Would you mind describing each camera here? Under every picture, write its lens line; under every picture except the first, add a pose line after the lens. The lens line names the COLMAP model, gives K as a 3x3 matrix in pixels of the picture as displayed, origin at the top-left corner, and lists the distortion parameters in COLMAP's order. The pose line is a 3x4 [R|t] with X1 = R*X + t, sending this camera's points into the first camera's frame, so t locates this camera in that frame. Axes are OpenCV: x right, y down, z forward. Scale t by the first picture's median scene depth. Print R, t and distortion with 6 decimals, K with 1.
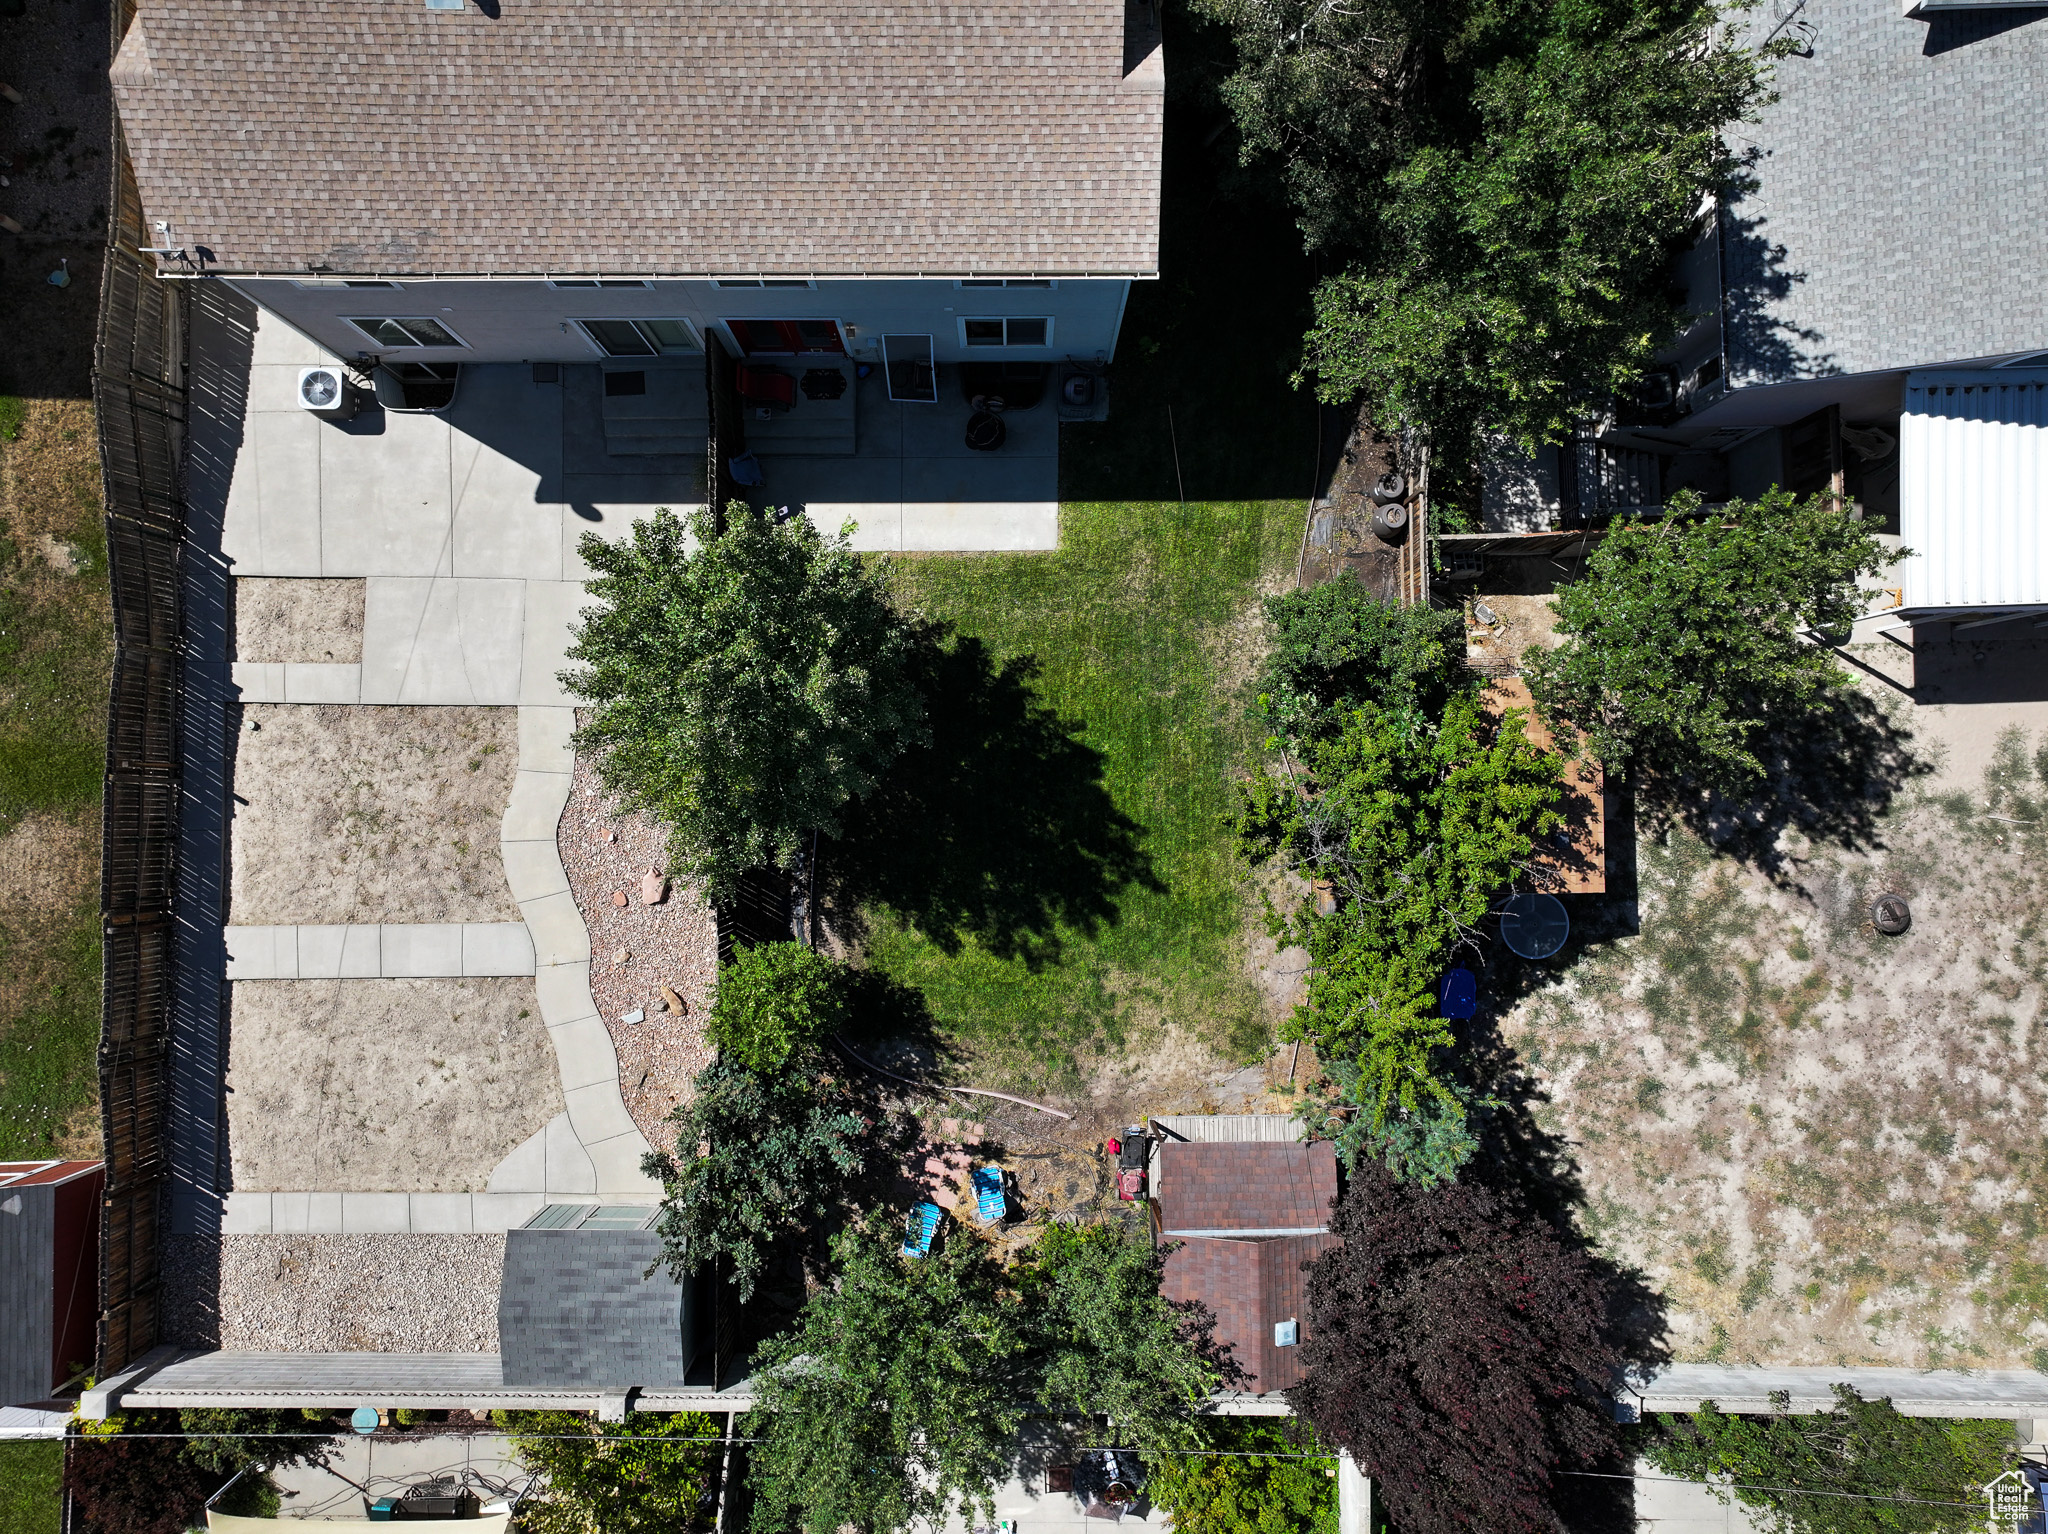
lens RADIAL K [[1446.2, 0, 1024.9], [0, 1446.2, 773.0], [0, 0, 1]] dist [-0.005267, 0.017415]
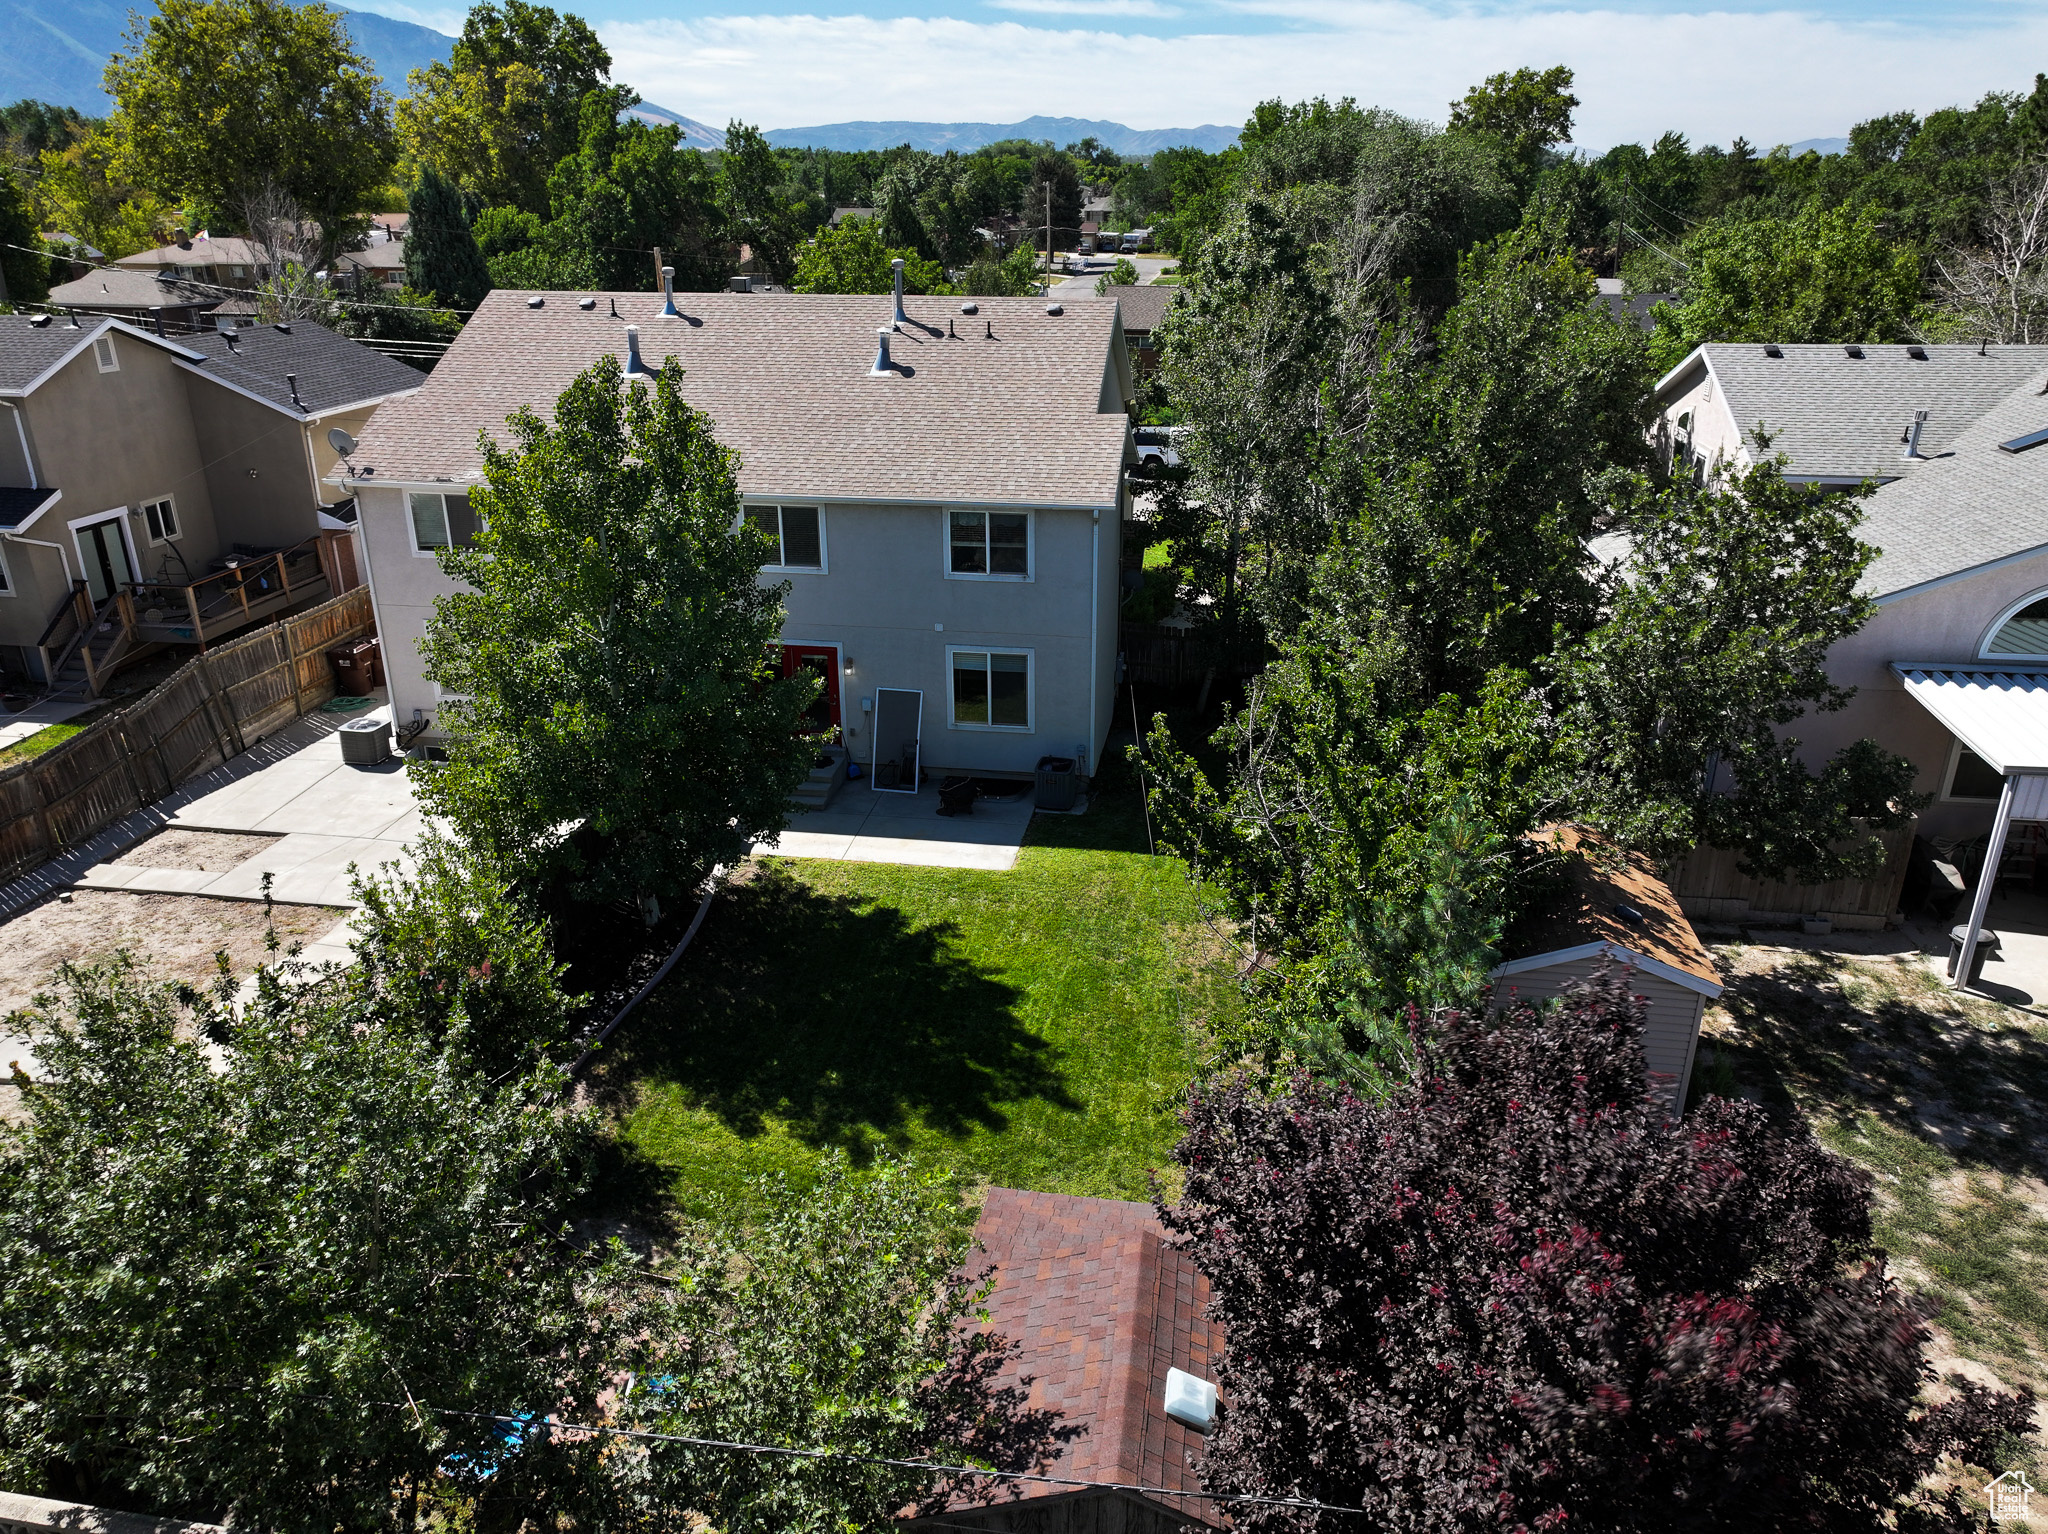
lens RADIAL K [[1446.2, 0, 1024.3], [0, 1446.2, 763.7], [0, 0, 1]] dist [-0.005267, 0.017415]
pose [[0.986796, 0.046701, -0.155088, 0.168057], [-0.160764, 0.398921, -0.902783, 0.628965], [0.019707, 0.915796, 0.401161, 0.583975]]
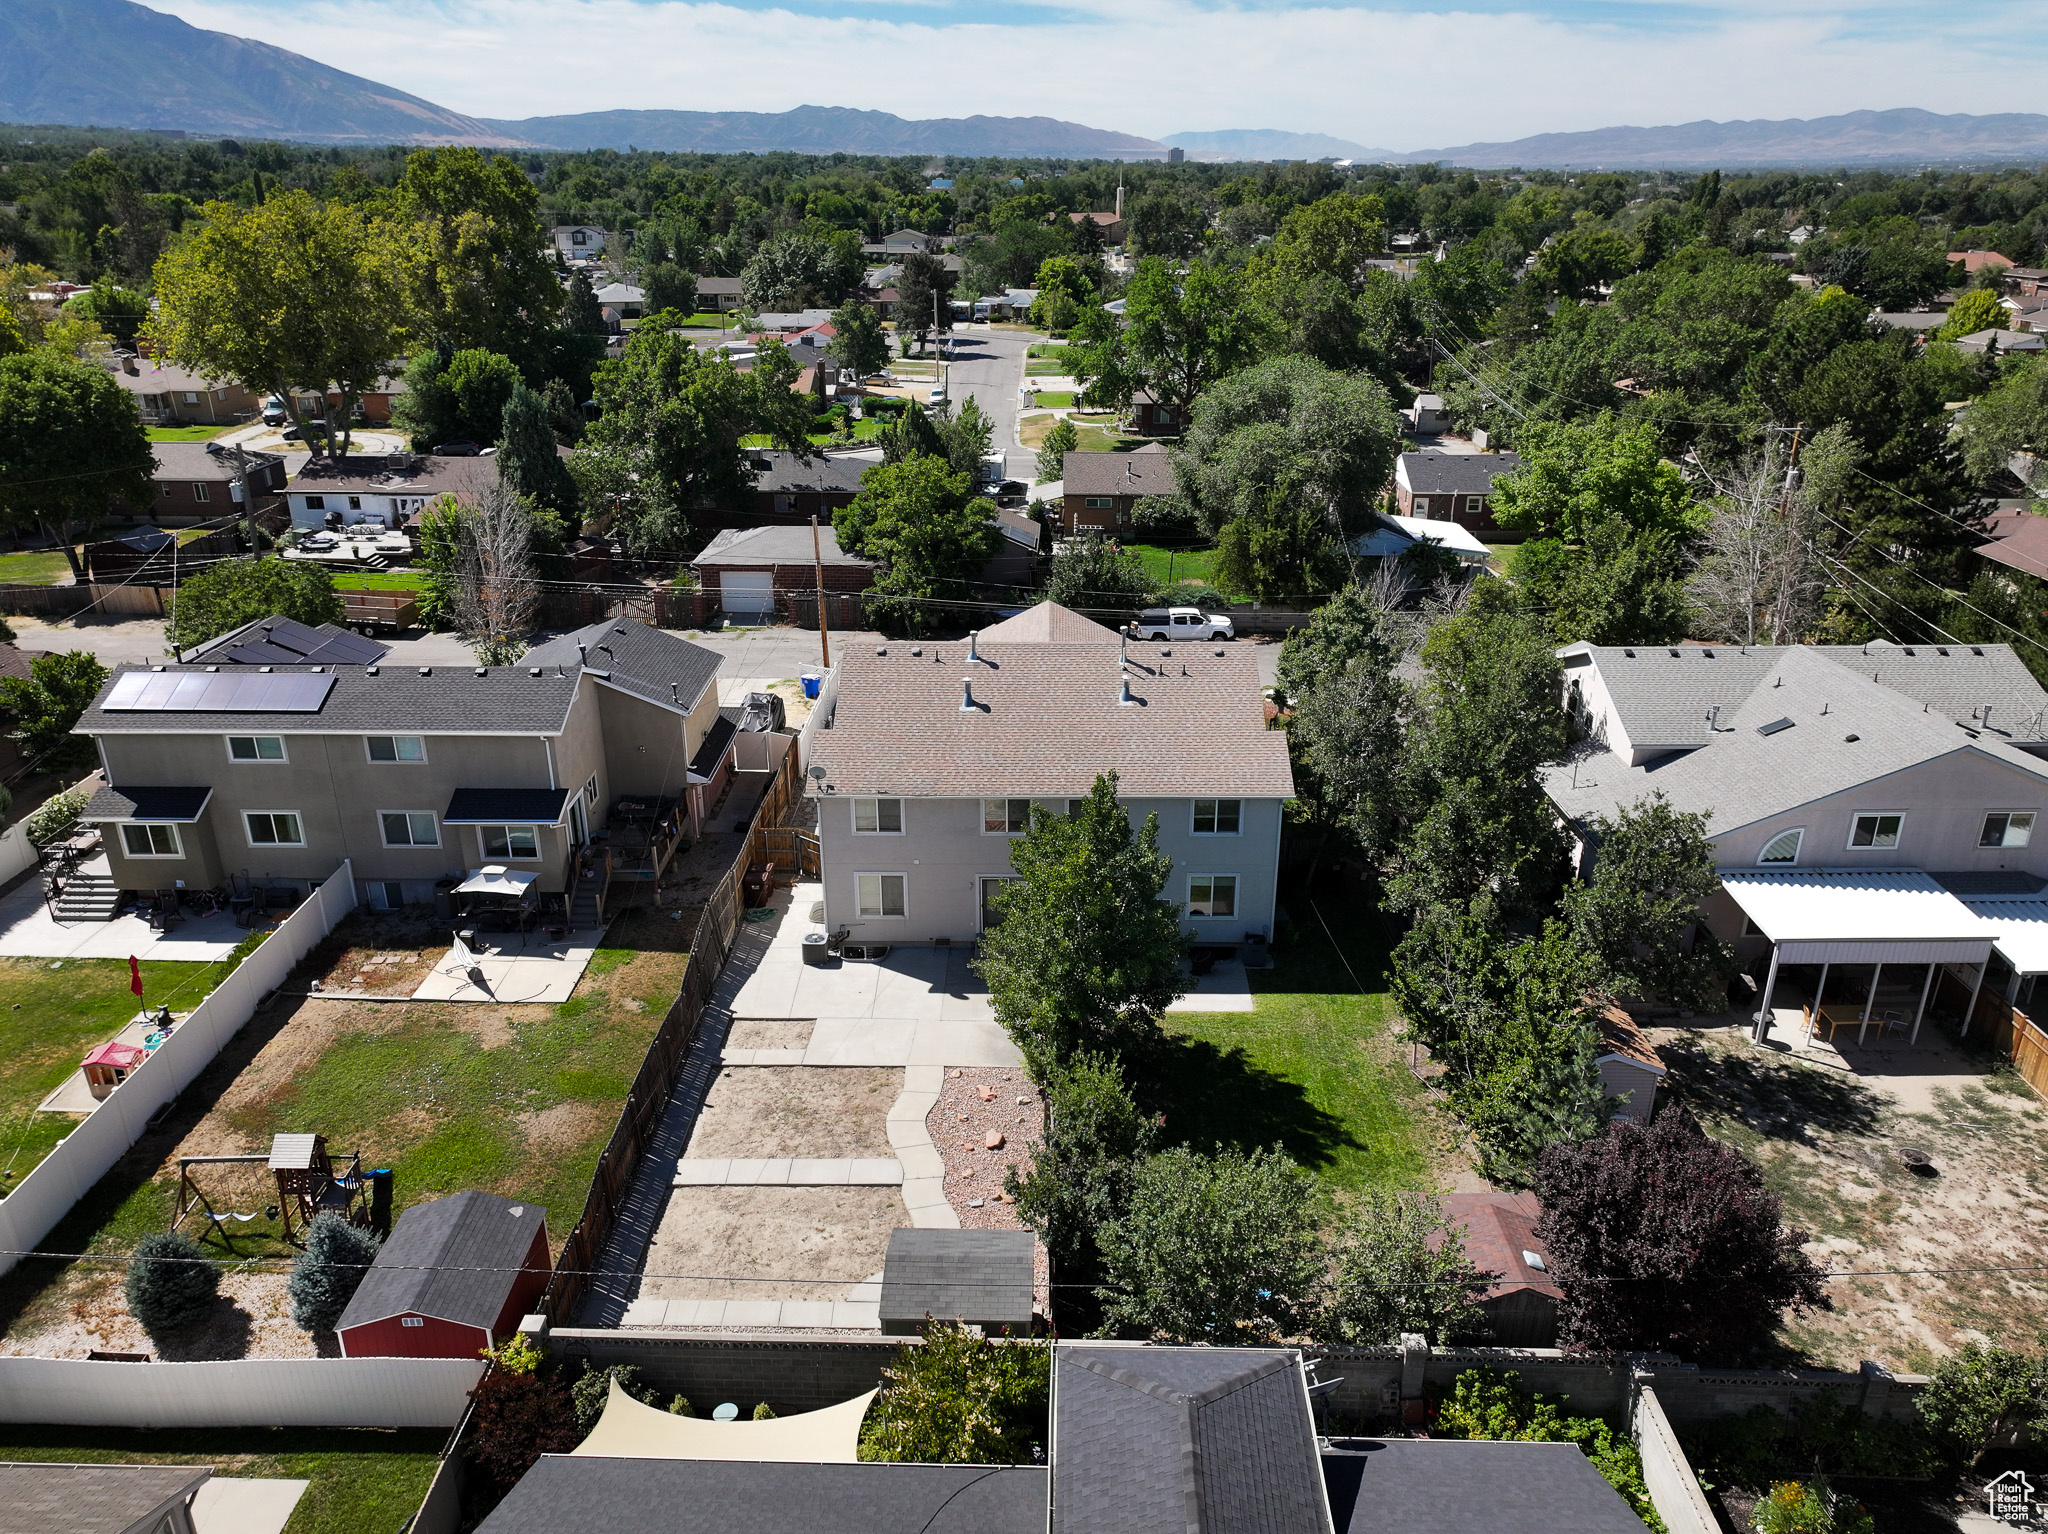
lens RADIAL K [[1446.2, 0, 1020.8], [0, 1446.2, 767.6], [0, 0, 1]] dist [-0.005267, 0.017415]
pose [[0.999710, -0.009069, -0.022298, -0.195025], [-0.016546, 0.413920, -0.910163, 1.181044], [0.017484, 0.910268, 0.413650, 0.102581]]
